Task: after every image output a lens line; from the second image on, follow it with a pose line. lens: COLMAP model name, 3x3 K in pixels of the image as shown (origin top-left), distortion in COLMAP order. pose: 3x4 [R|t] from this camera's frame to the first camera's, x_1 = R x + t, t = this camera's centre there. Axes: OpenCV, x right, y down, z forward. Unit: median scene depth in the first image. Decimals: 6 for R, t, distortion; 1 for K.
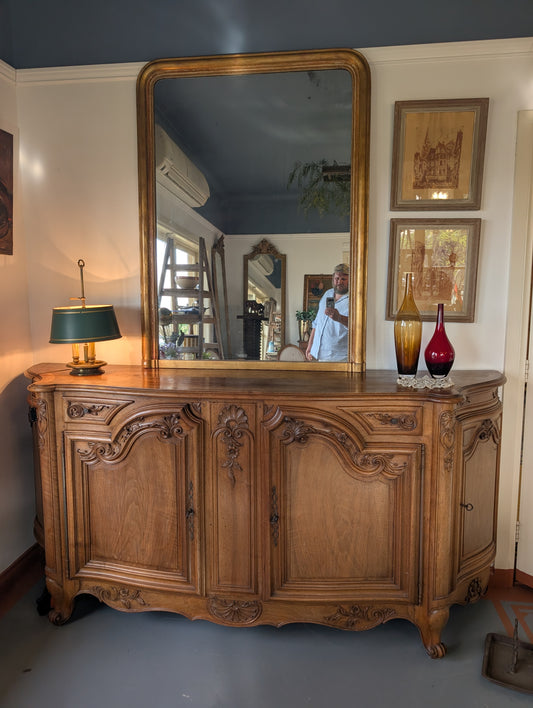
lens RADIAL K [[507.0, 0, 266.5], [0, 507.0, 339.4], [0, 0, 1]] dist [0.001445, -0.005722]
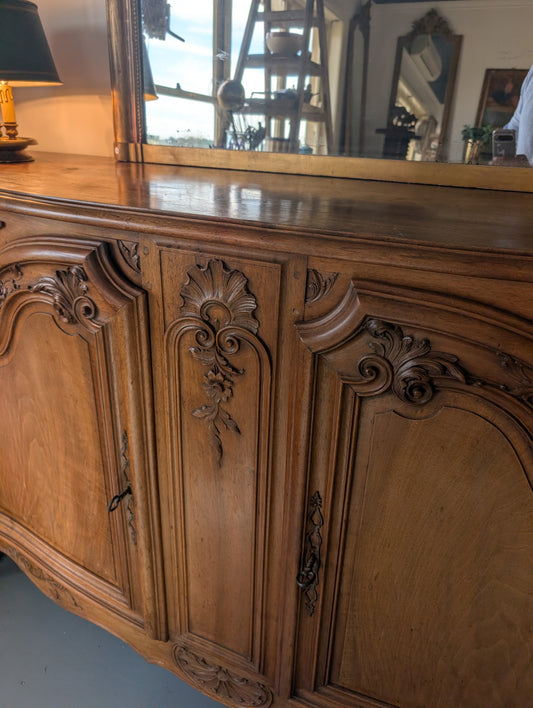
lens RADIAL K [[507.0, 0, 266.5], [0, 507.0, 339.4], [0, 0, 1]] dist [0.001445, -0.005722]
pose [[0.957292, 0.147269, -0.248807, 0.052982], [-0.064945, 0.948091, 0.311298, 0.072031], [0.281736, -0.281844, 0.917163, 0.673890]]
